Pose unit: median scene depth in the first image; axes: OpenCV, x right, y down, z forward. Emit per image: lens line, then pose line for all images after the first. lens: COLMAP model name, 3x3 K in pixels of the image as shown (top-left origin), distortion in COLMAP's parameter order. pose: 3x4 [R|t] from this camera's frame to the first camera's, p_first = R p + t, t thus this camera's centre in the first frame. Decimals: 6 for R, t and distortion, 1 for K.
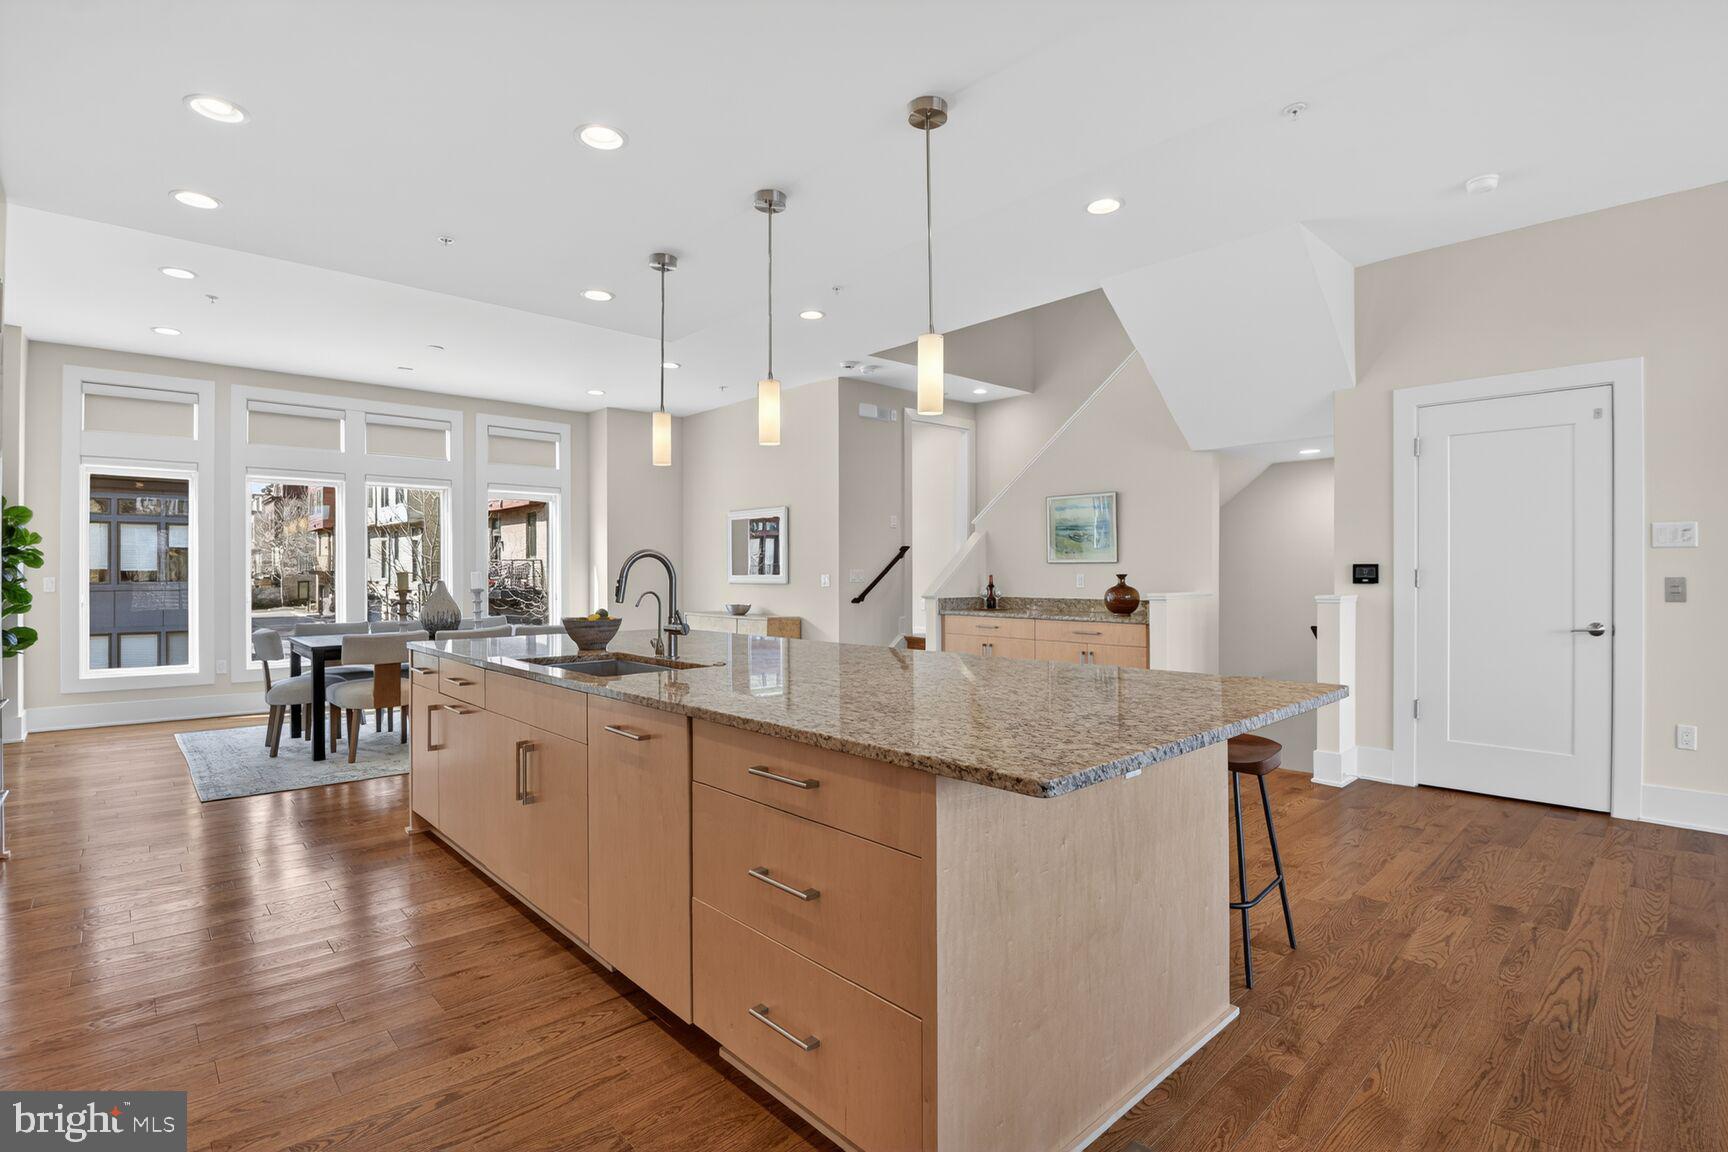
lens RADIAL K [[827.1, 0, 883.1], [0, 827.1, 575.5], [0, 0, 1]] dist [-0.010194, -0.009516]
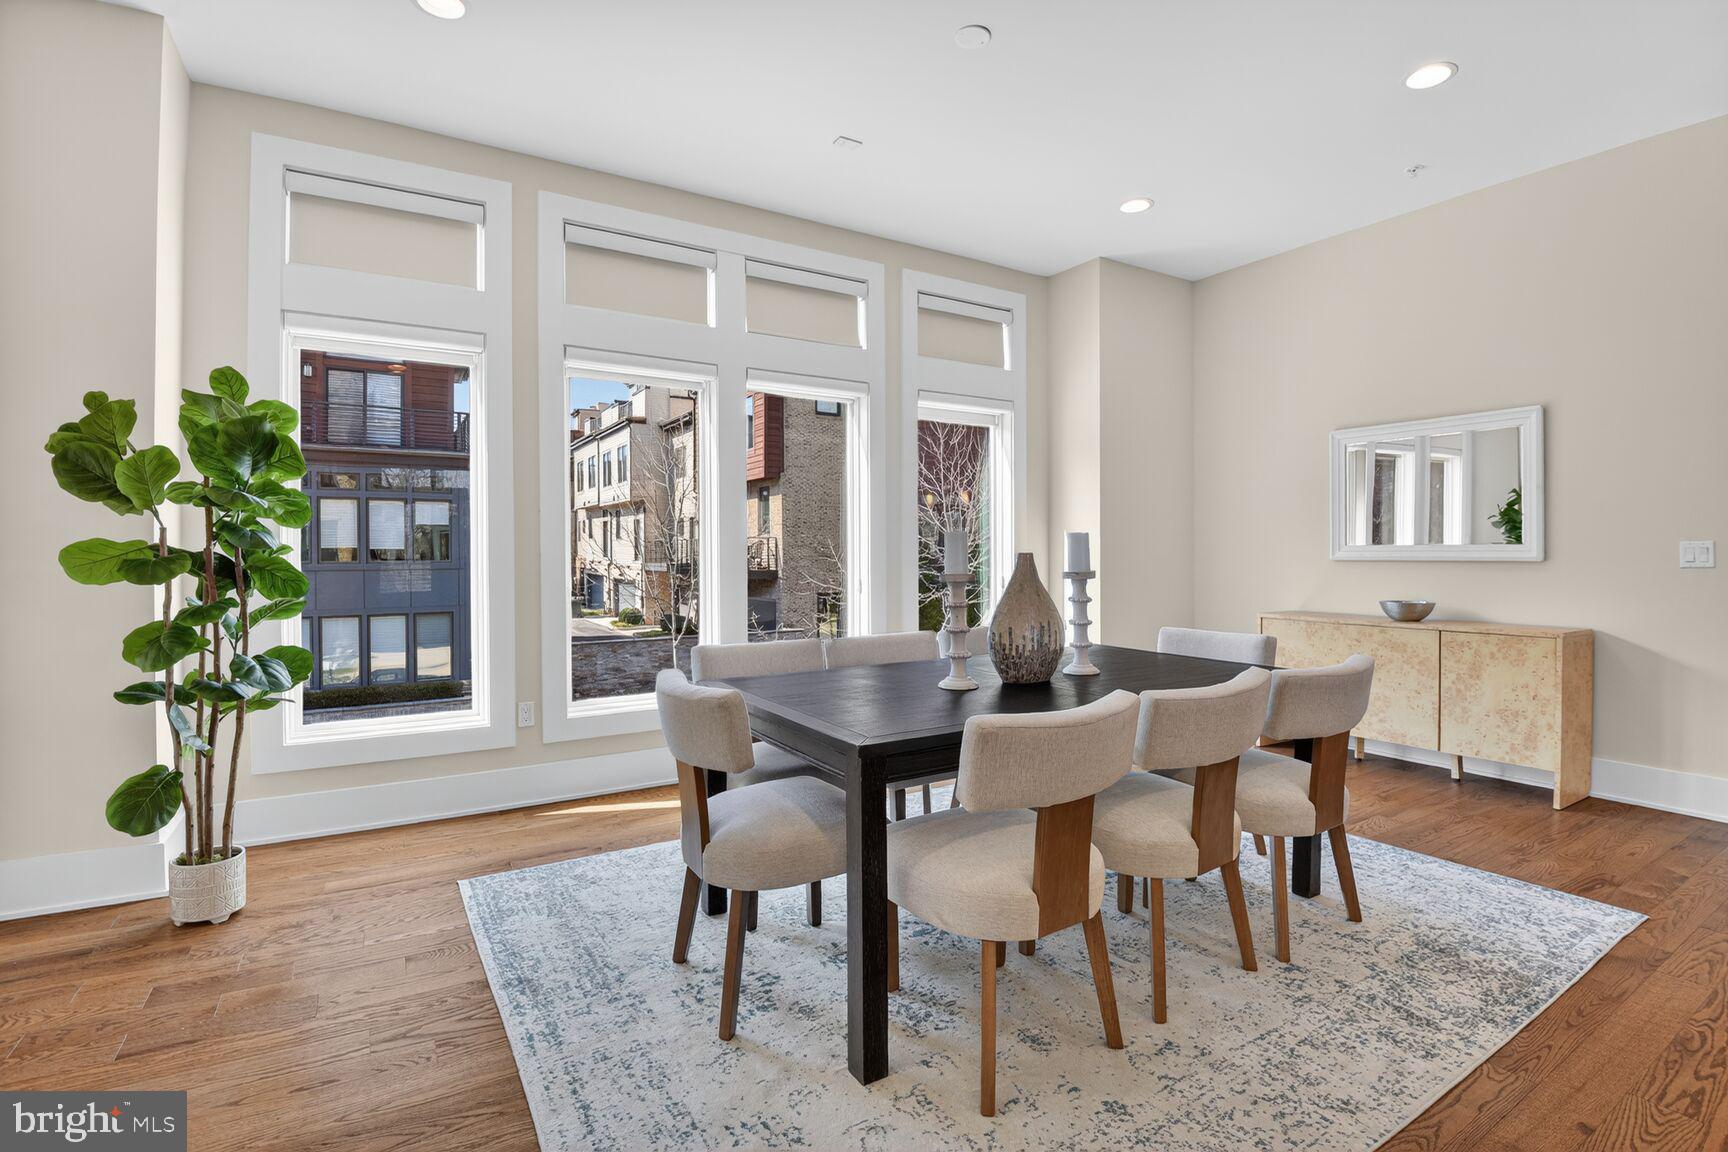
lens RADIAL K [[827.1, 0, 901.3], [0, 827.1, 549.7], [0, 0, 1]] dist [-0.010194, -0.009516]
pose [[0.983423, -0.002440, -0.181307, -0.146009], [0.001133, 0.999973, -0.007314, 0.002277], [0.181320, 0.006987, 0.983399, 0.160724]]
